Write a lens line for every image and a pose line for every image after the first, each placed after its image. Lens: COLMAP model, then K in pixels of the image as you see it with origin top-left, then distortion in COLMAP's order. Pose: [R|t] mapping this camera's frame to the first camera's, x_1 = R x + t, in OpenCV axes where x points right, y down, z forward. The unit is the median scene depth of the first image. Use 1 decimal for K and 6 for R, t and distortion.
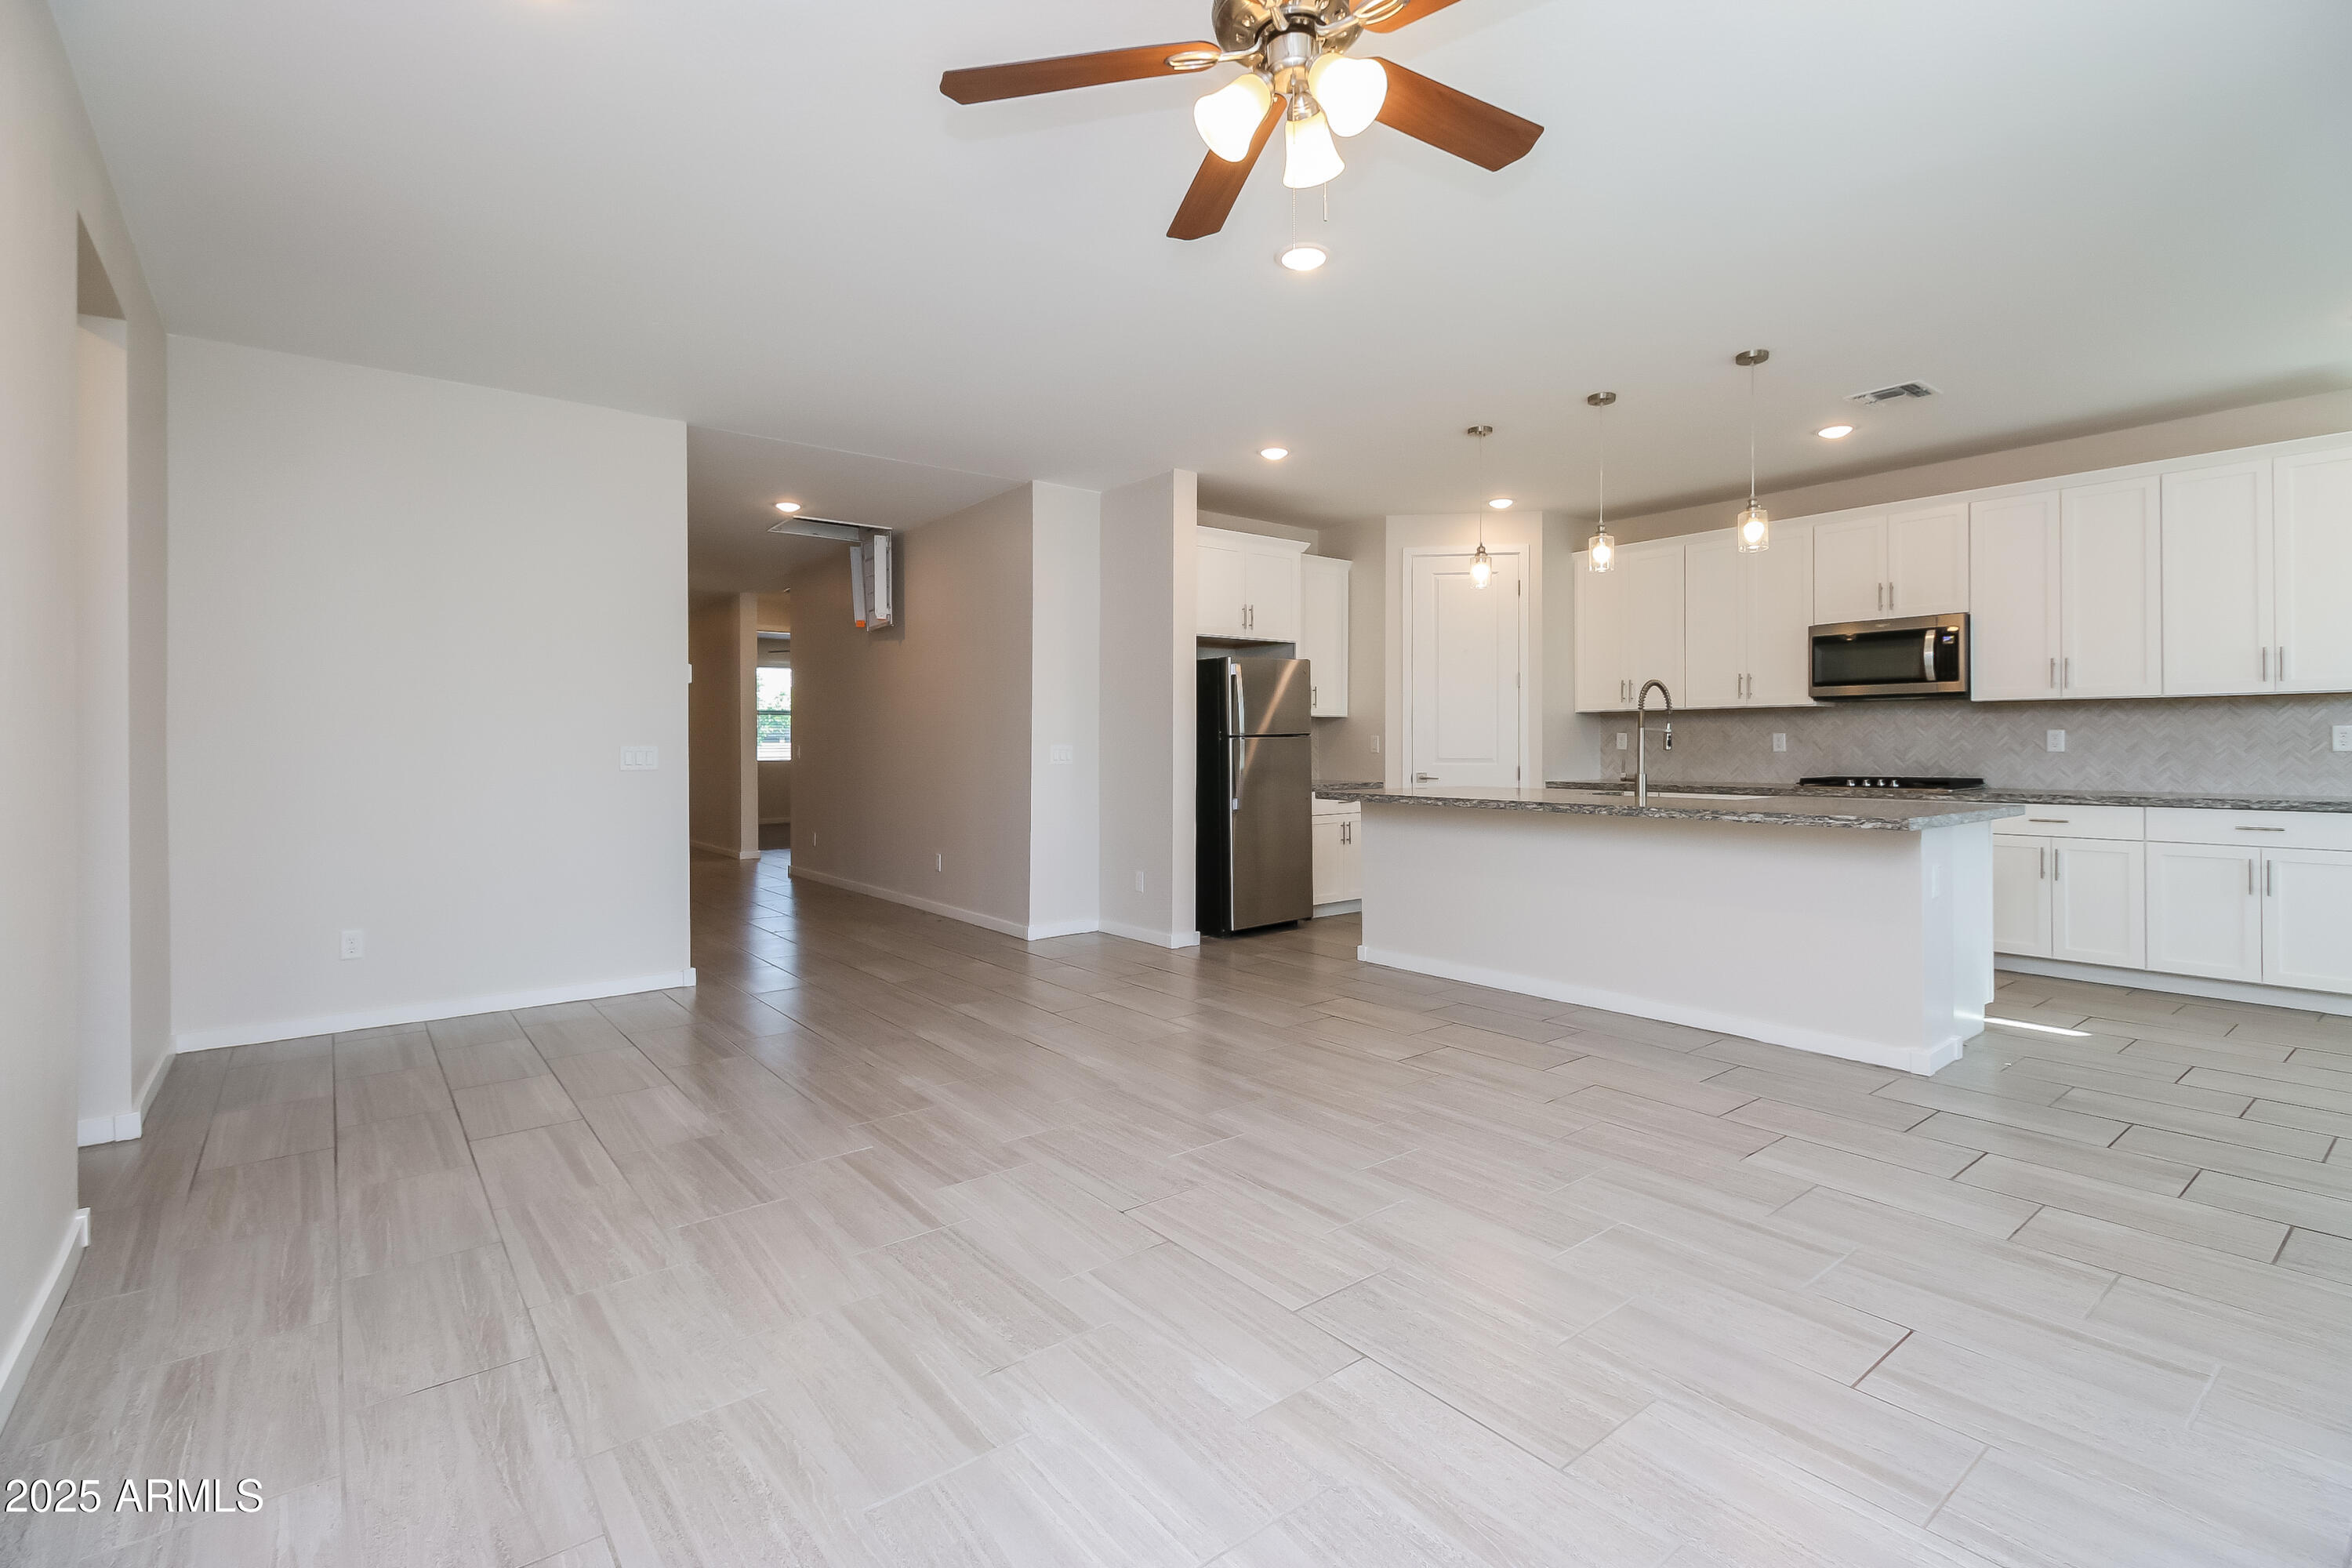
lens RADIAL K [[1083.8, 0, 1189.1], [0, 1083.8, 722.3], [0, 0, 1]] dist [0.022760, -0.014804]
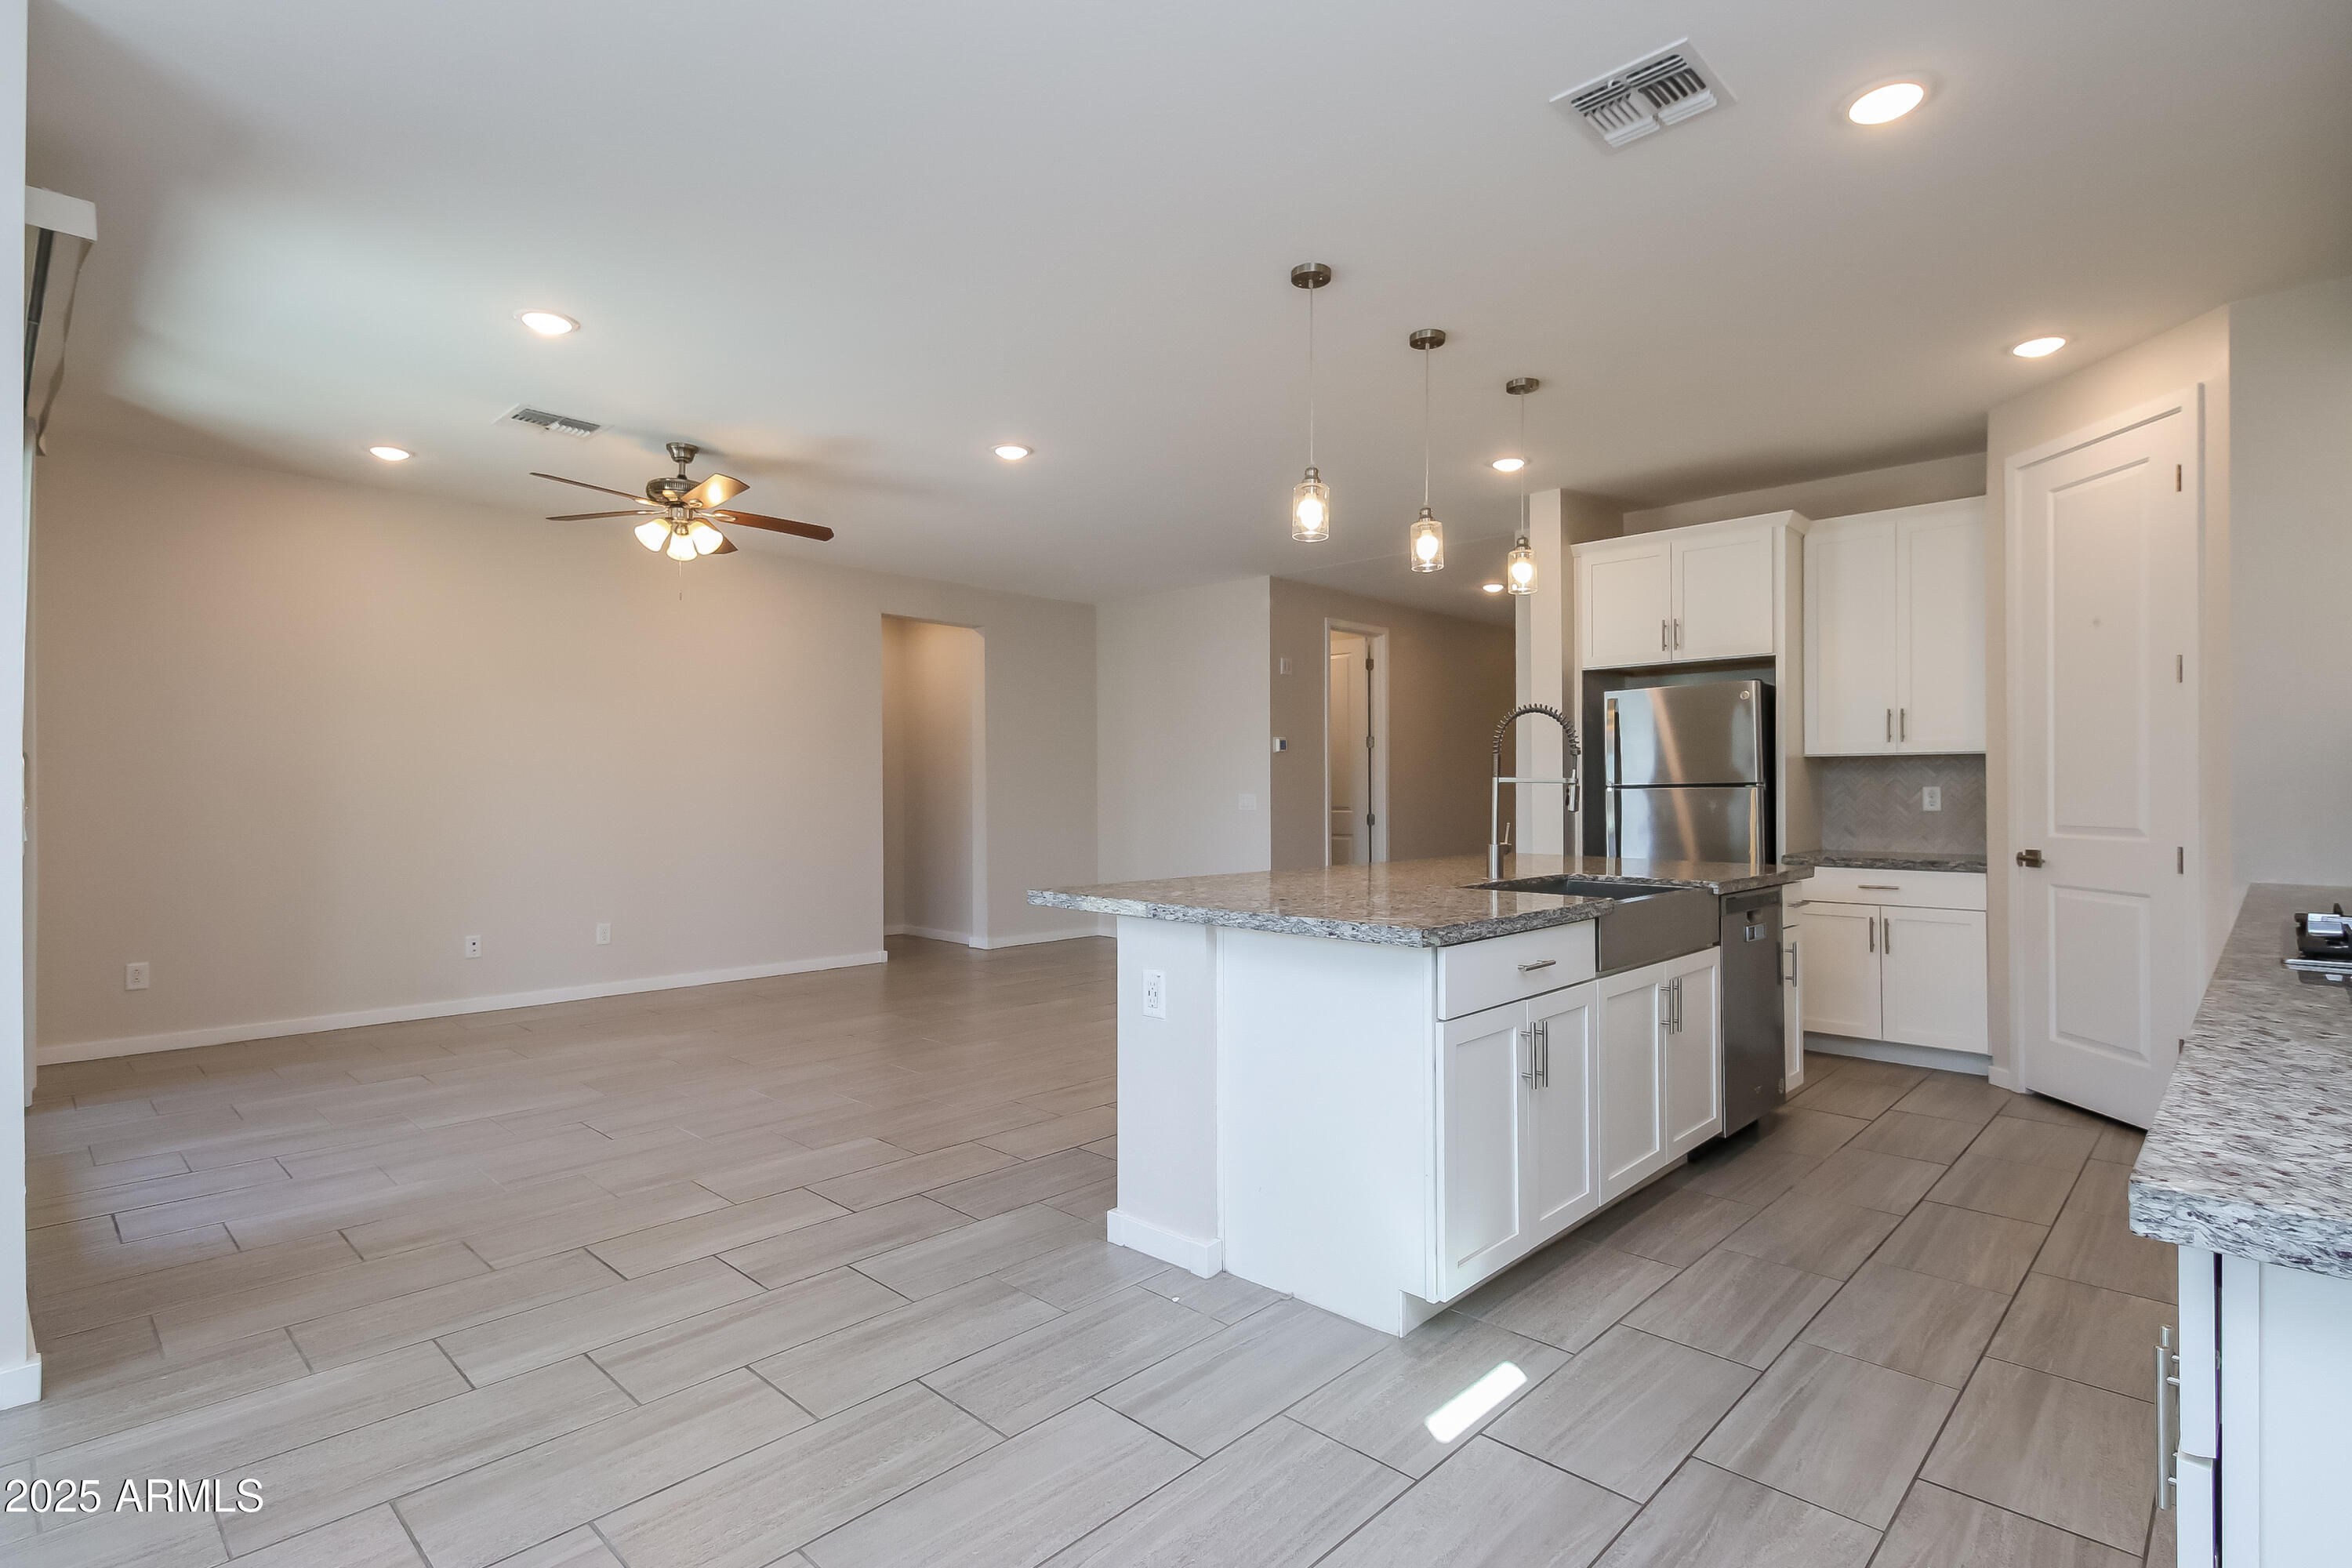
lens RADIAL K [[1148.9, 0, 1183.2], [0, 1148.9, 770.7], [0, 0, 1]] dist [0.012214, -0.000887]
pose [[0.135534, -0.012659, -0.990692, 0.966553], [0.021794, 0.999715, -0.009793, 0.002658], [0.990533, -0.020264, 0.135771, 0.614959]]
